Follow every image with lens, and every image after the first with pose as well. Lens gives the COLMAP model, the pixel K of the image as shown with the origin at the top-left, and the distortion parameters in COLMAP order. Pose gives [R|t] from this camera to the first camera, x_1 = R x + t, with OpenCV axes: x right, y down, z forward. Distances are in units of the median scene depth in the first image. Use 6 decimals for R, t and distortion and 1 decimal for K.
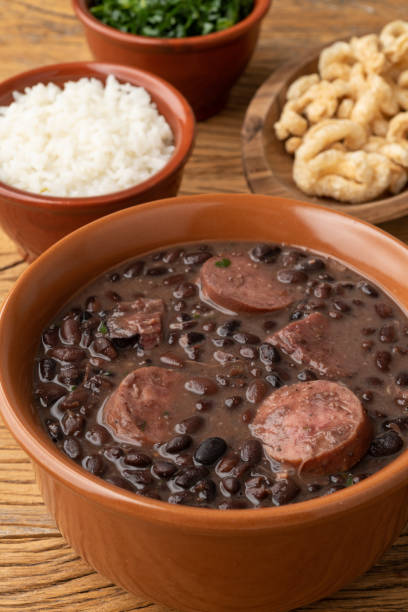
lens RADIAL K [[1173.0, 0, 202.3], [0, 1173.0, 302.1], [0, 0, 1]] dist [-0.006519, 0.000000]
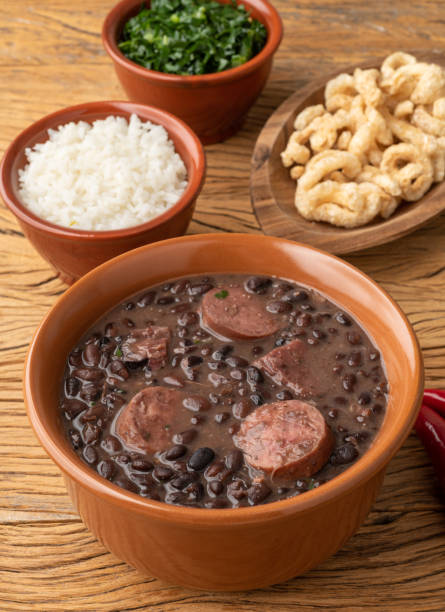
lens RADIAL K [[1248.9, 0, 222.7], [0, 1248.9, 292.8], [0, 0, 1]] dist [-0.015564, 0.000000]
pose [[0.999488, 0.009231, -0.030624, 0.061813], [-0.008082, 0.999266, 0.037443, -0.088311], [0.030948, -0.037177, 0.998829, -0.279438]]
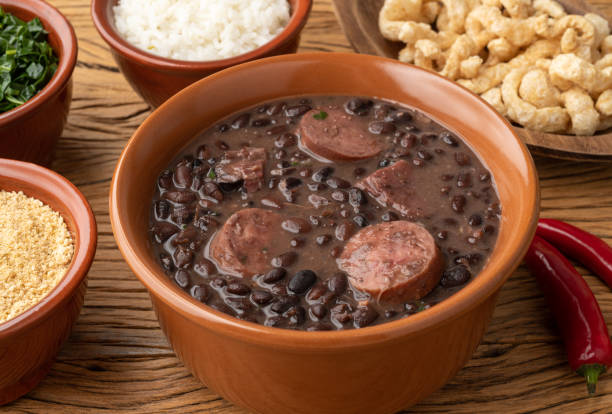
lens RADIAL K [[1181.3, 0, 311.9], [0, 1181.3, 208.6], [0, 0, 1]] dist [-0.007837, 0.000000]
pose [[0.999686, 0.004573, -0.024654, 0.040561], [-0.003129, 0.998294, 0.058298, -0.011081], [0.024878, -0.058203, 0.997995, -0.137294]]
